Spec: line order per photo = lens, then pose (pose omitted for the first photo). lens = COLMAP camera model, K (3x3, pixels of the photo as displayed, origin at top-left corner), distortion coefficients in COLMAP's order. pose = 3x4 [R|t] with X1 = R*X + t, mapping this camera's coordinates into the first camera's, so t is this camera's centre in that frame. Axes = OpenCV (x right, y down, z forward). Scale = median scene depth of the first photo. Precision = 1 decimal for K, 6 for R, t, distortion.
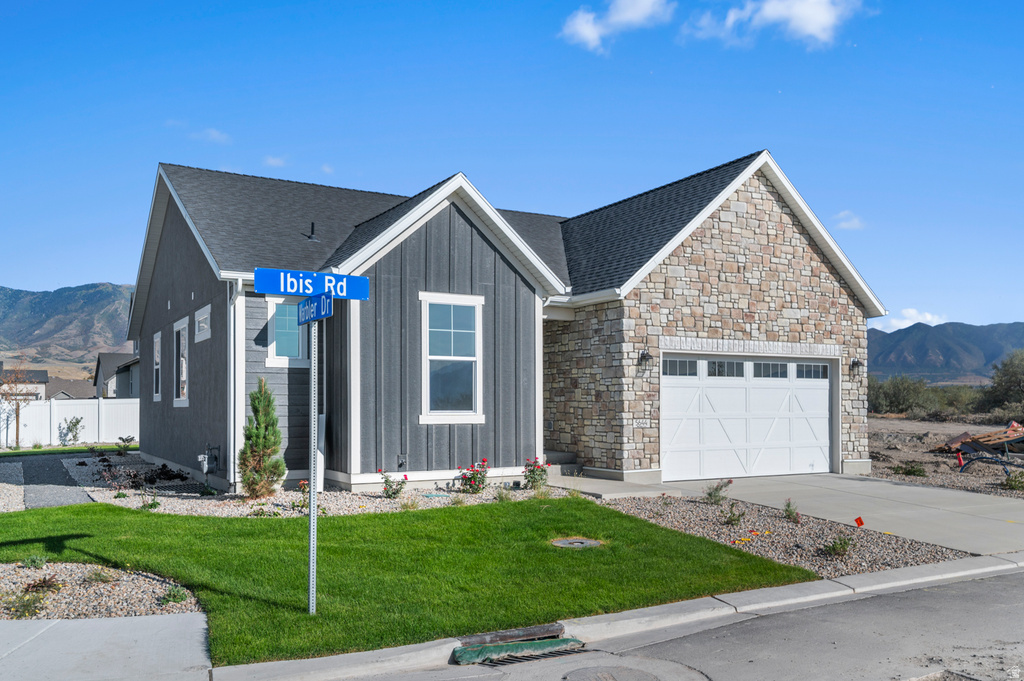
lens RADIAL K [[830.7, 0, 528.2], [0, 830.7, 348.6], [0, 0, 1]] dist [0.008496, 0.002849]
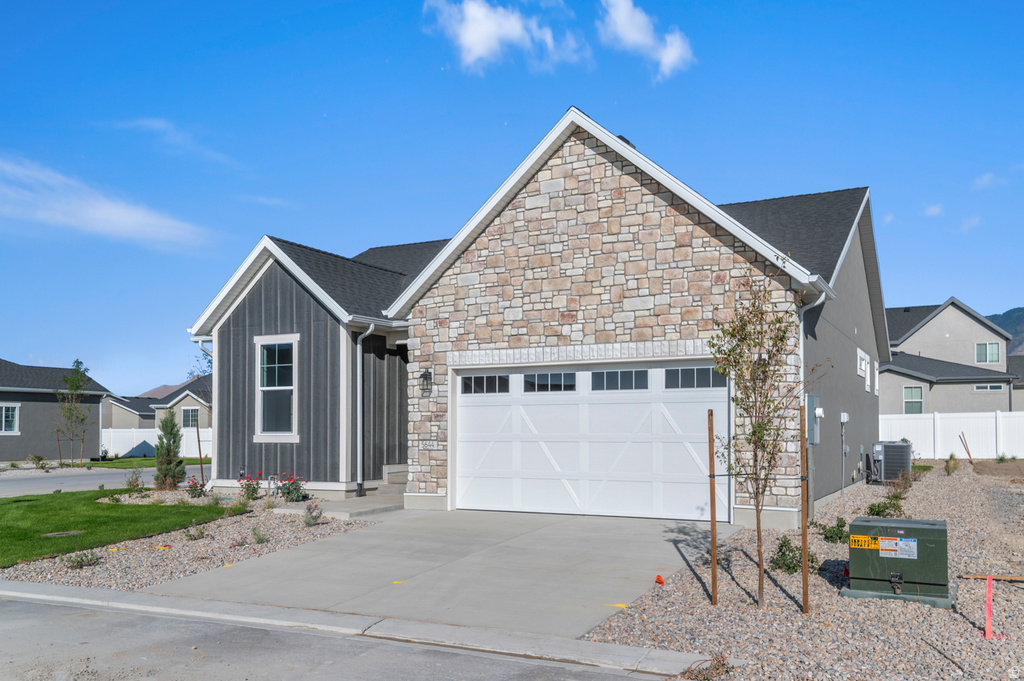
lens RADIAL K [[830.7, 0, 528.2], [0, 830.7, 348.6], [0, 0, 1]] dist [0.008496, 0.002849]
pose [[0.554007, -0.078694, -0.828784, 0.975039], [0.060439, 0.996697, -0.054236, 0.036709], [0.830315, -0.020043, 0.556934, 0.549907]]
